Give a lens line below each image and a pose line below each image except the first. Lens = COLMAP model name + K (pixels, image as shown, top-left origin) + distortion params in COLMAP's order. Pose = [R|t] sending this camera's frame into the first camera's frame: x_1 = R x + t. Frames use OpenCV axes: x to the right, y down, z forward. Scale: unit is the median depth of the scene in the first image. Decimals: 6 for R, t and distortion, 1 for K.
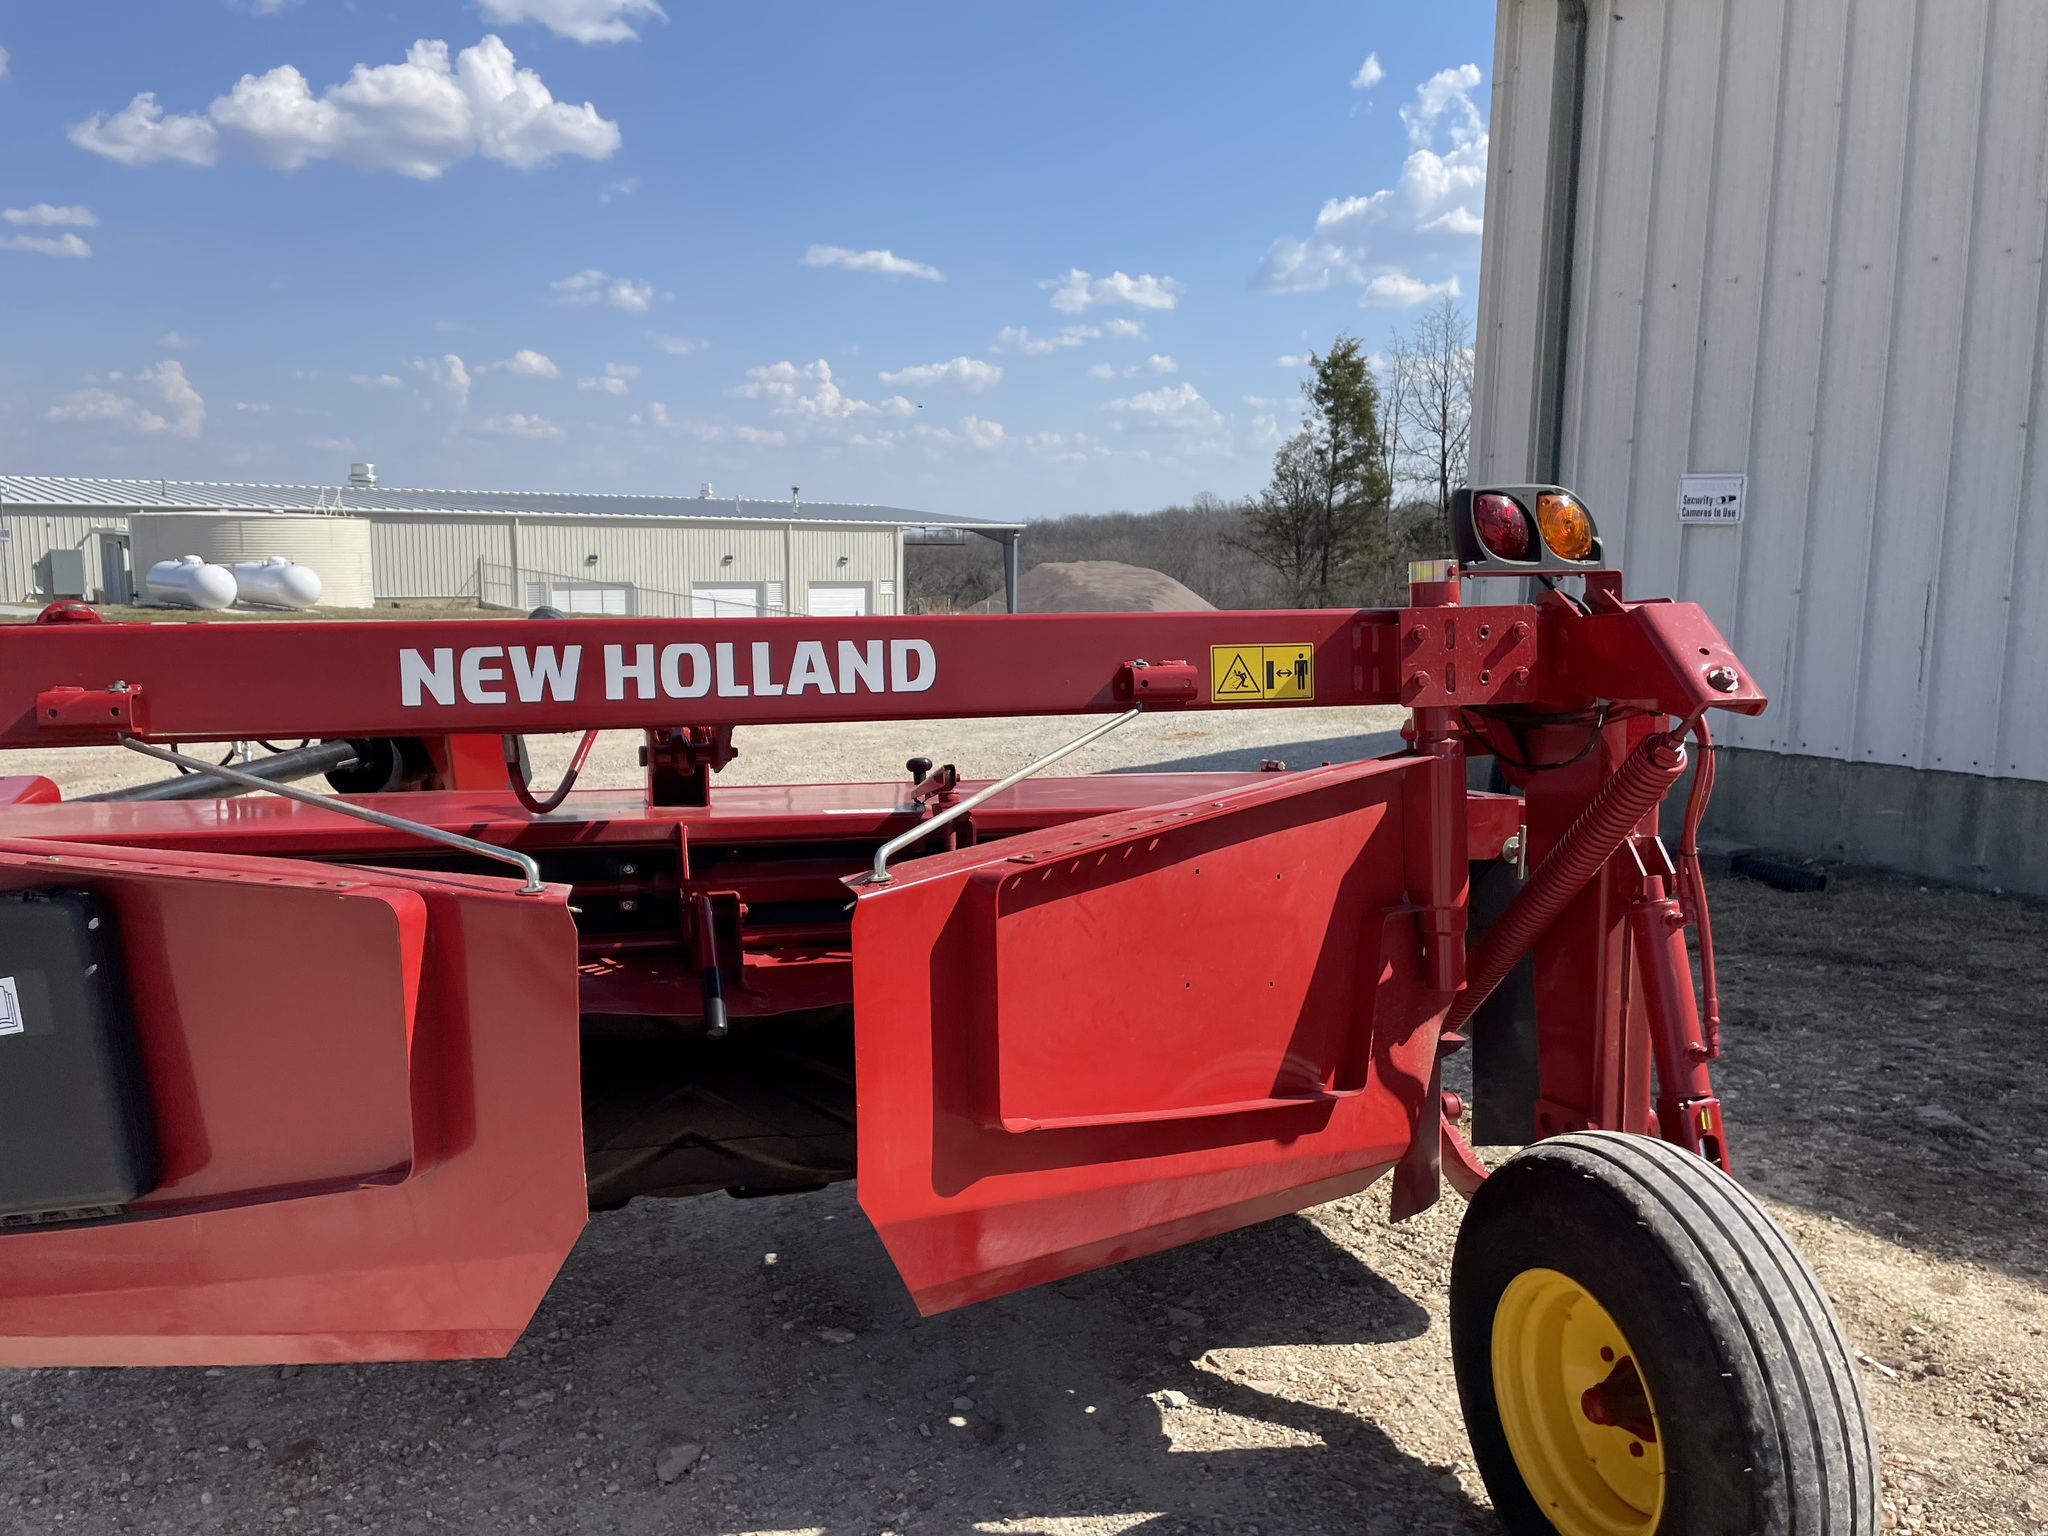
lens RADIAL K [[1553.3, 0, 1013.1], [0, 1553.3, 753.1], [0, 0, 1]] dist [0.093397, -0.125752]
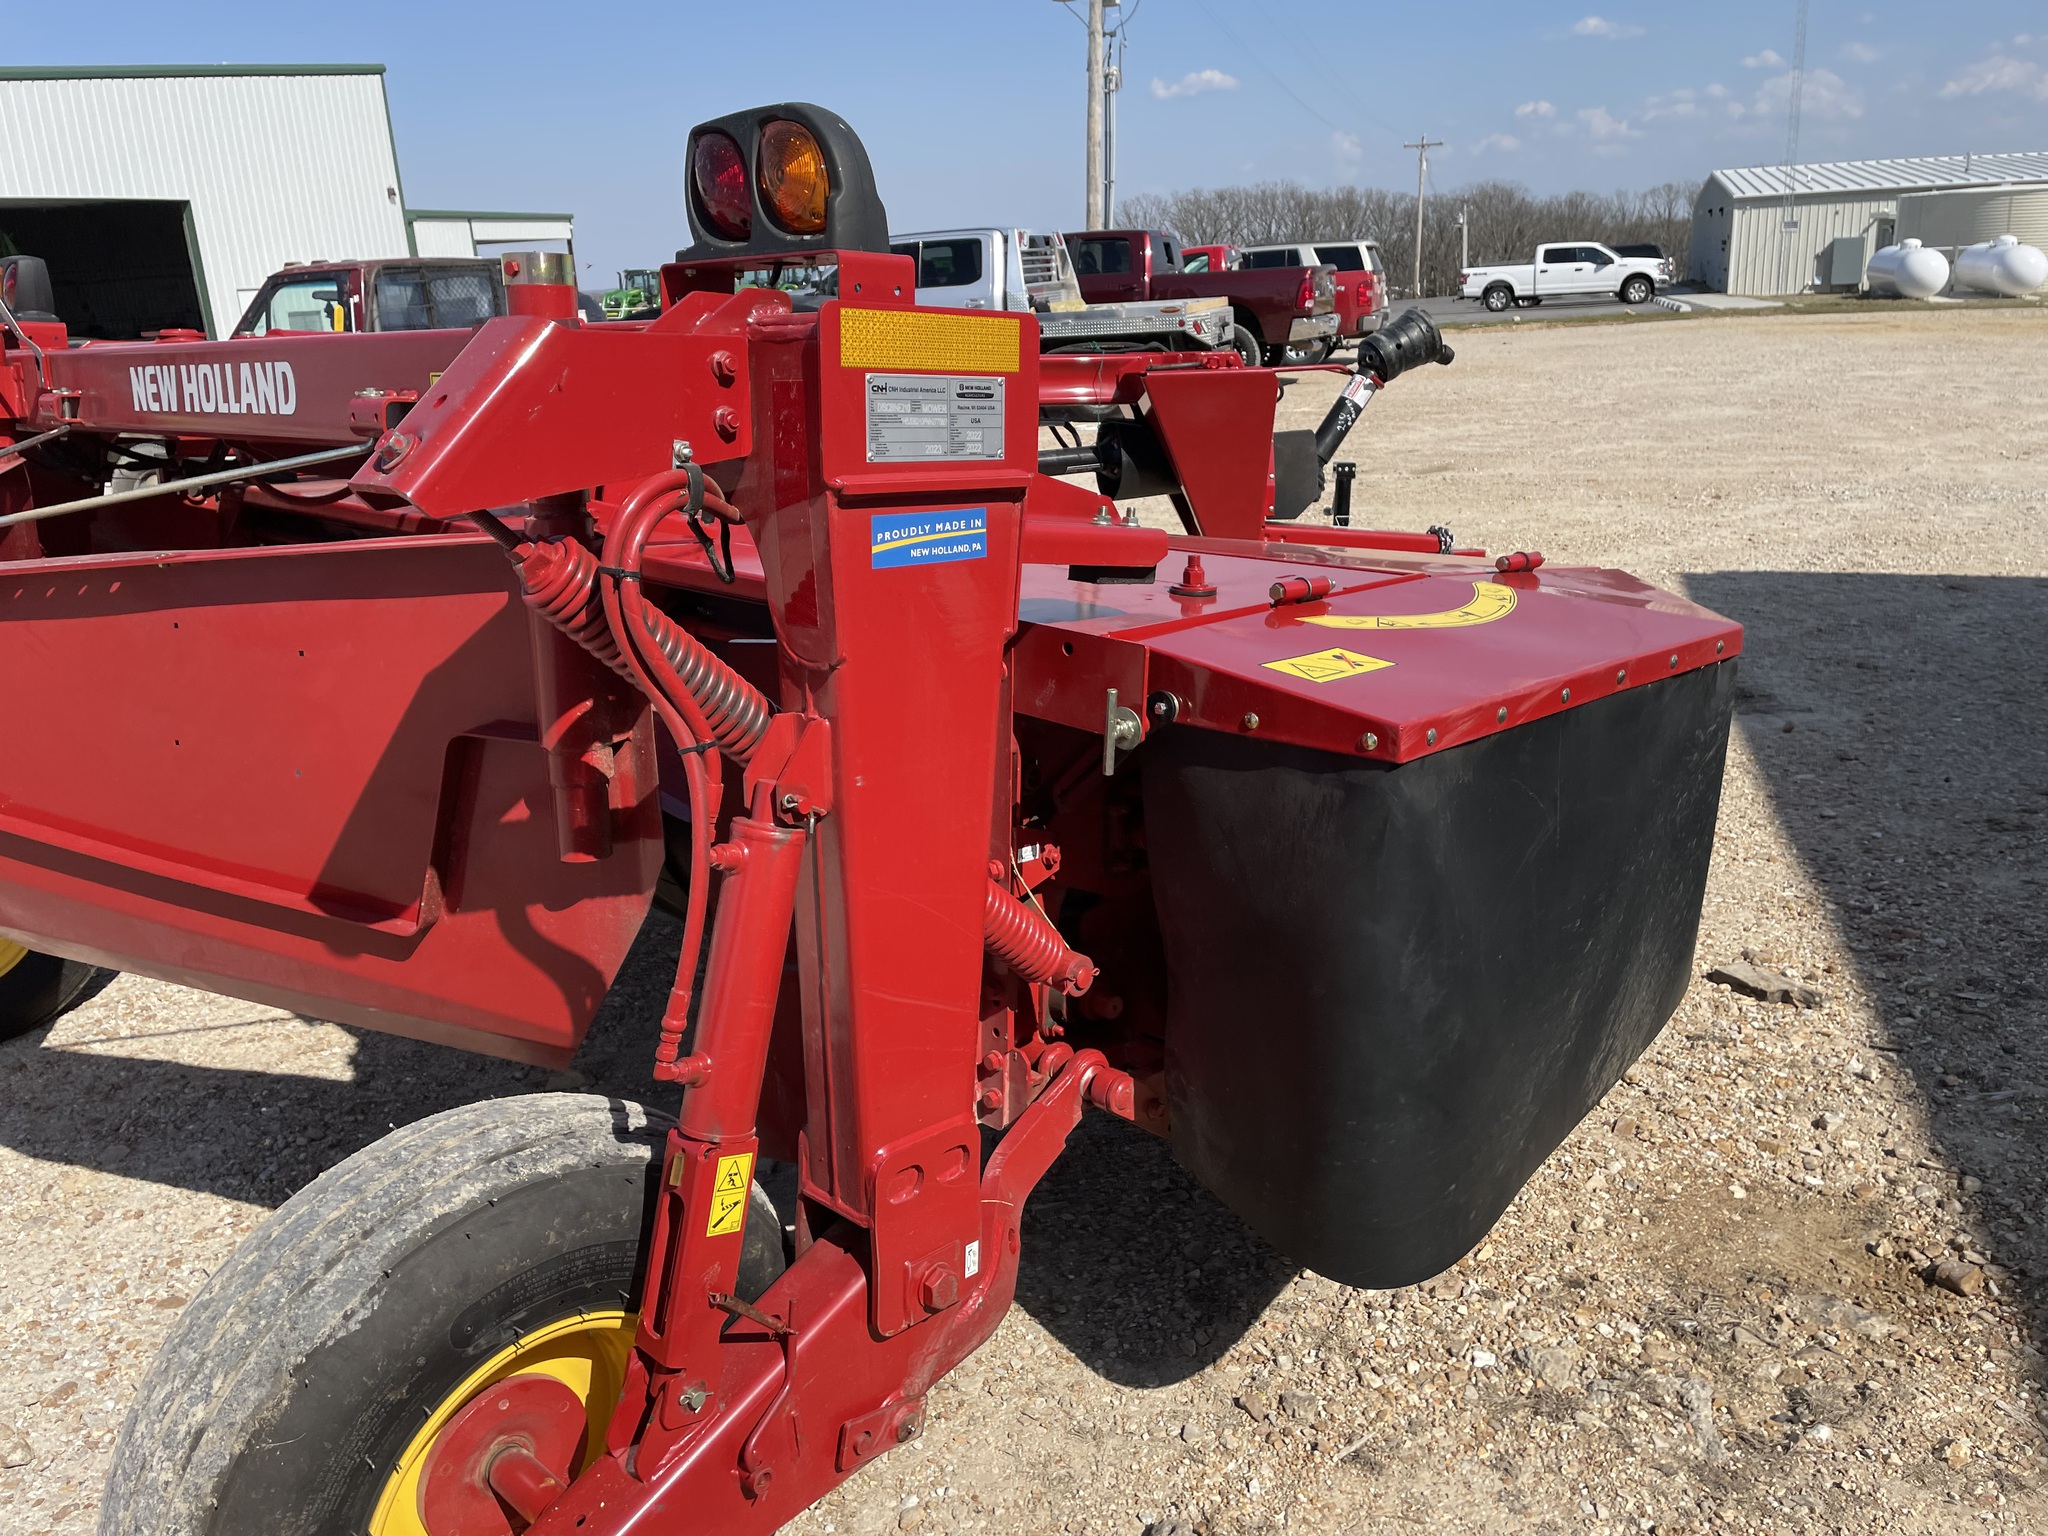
lens RADIAL K [[1553.3, 0, 1002.5], [0, 1553.3, 734.5], [0, 0, 1]] dist [0.093397, -0.125752]
pose [[0.493121, 0.210679, -0.844065, 0.926387], [-0.056852, 0.975964, 0.210387, -0.068304], [0.868101, -0.055759, 0.493245, 0.763427]]
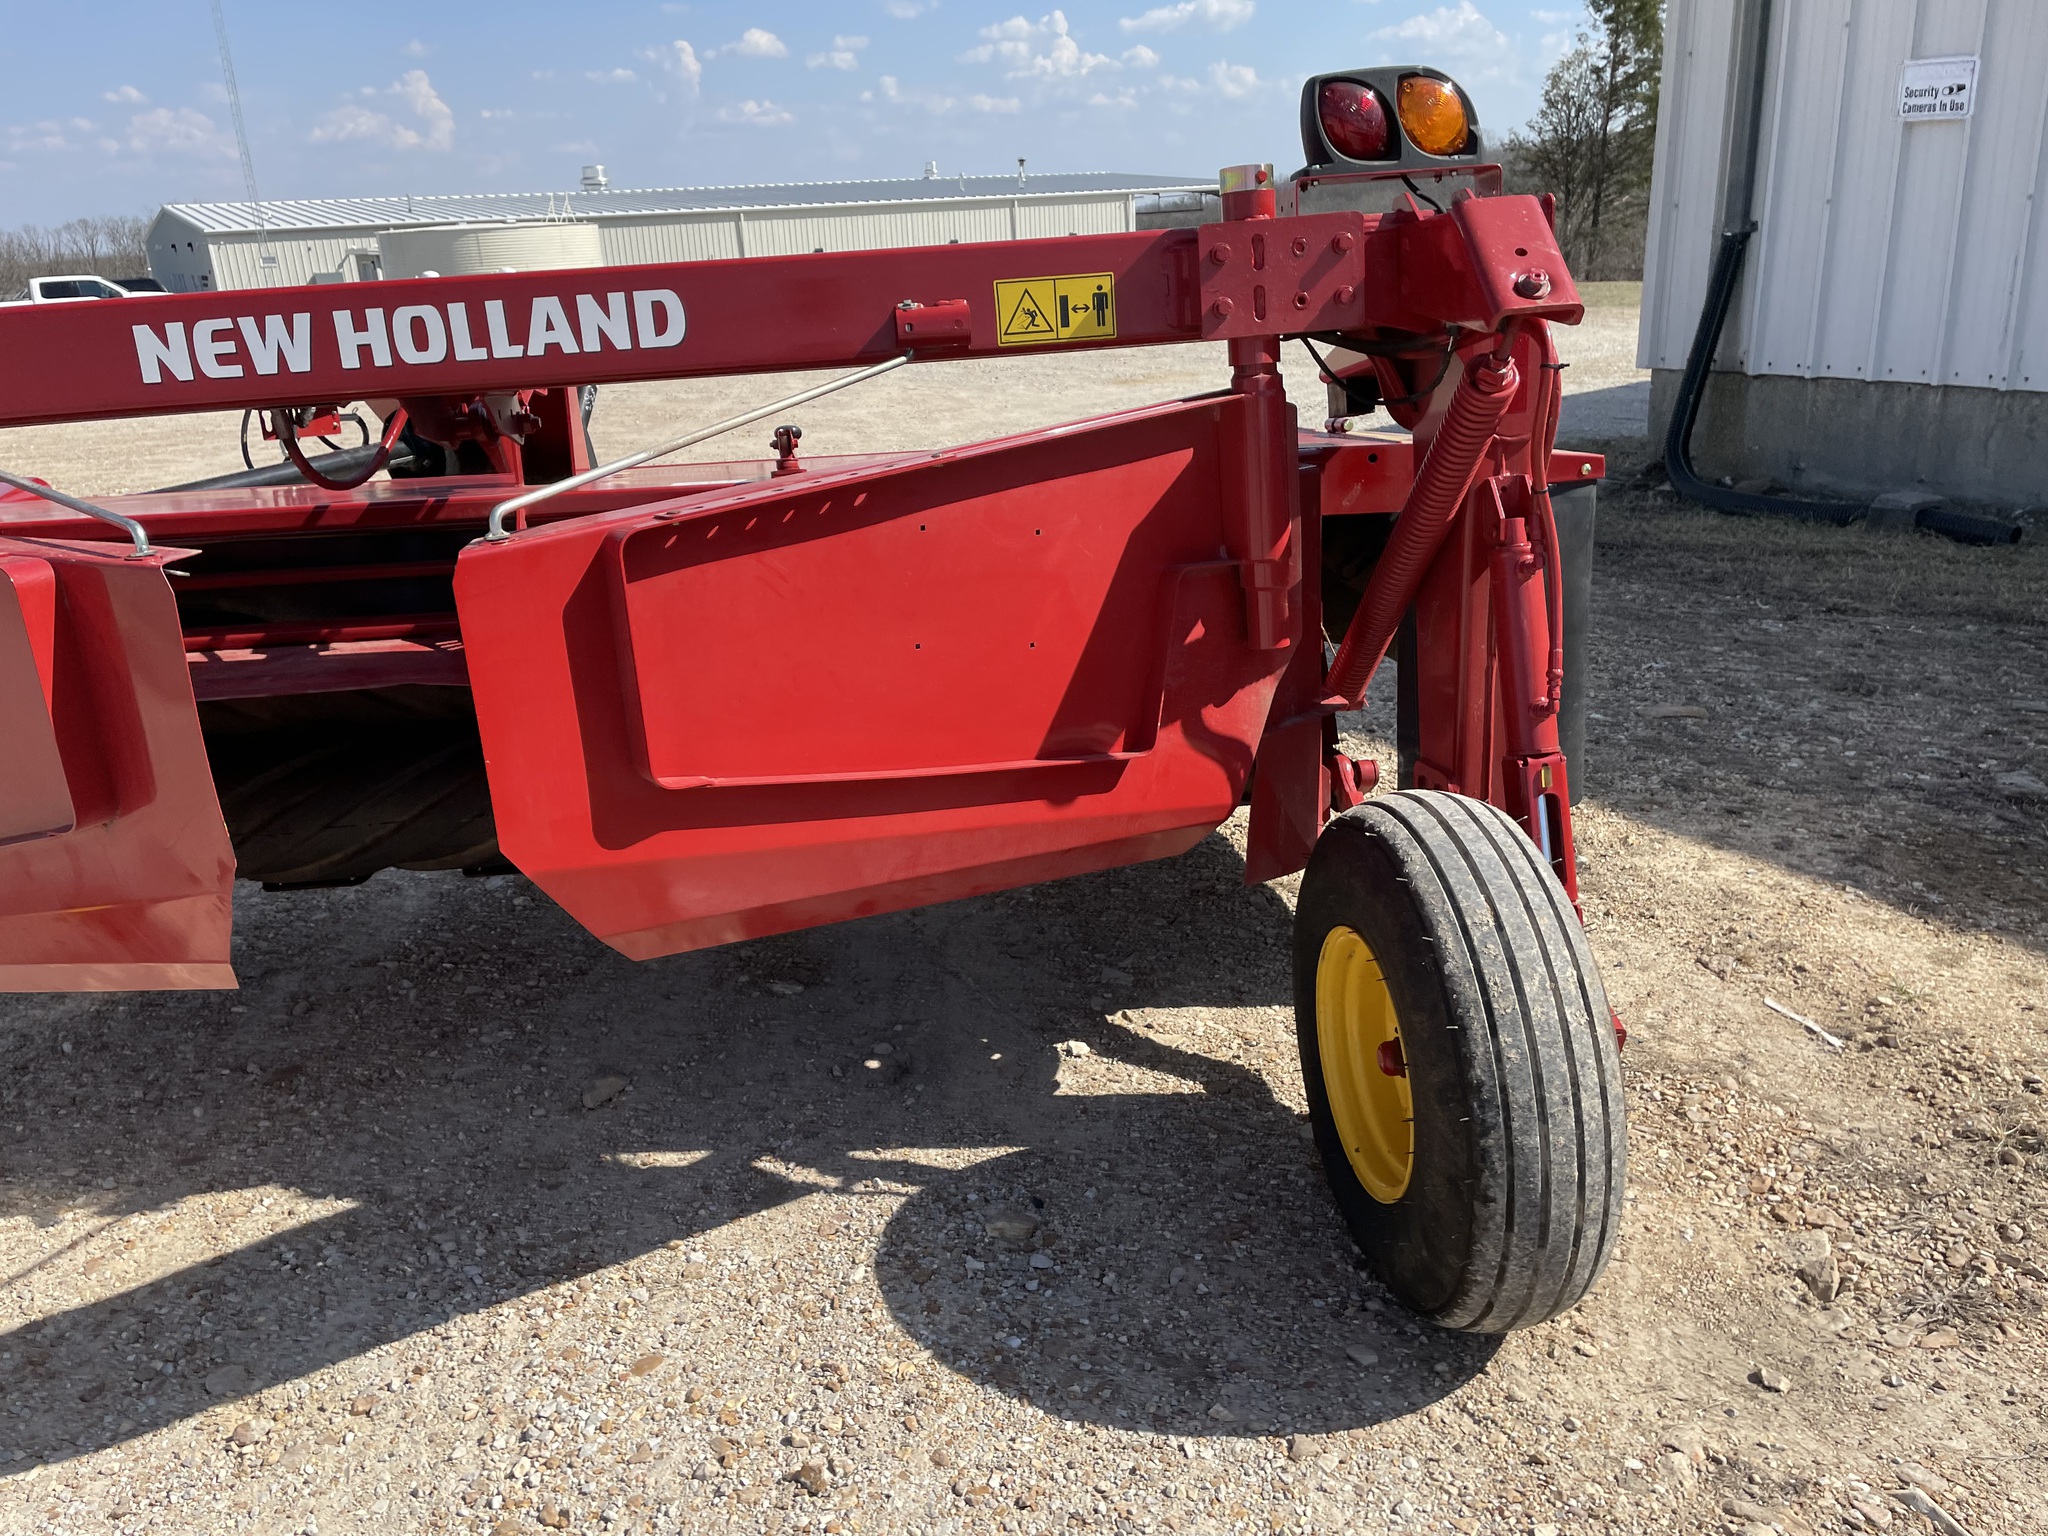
lens RADIAL K [[1553.3, 0, 1005.3], [0, 1553.3, 772.8], [0, 0, 1]] dist [0.093397, -0.125752]
pose [[0.985926, -0.006672, -0.167050, 0.260099], [0.040922, 0.978439, 0.202443, 0.025494], [0.162097, -0.206429, 0.964941, 0.043651]]
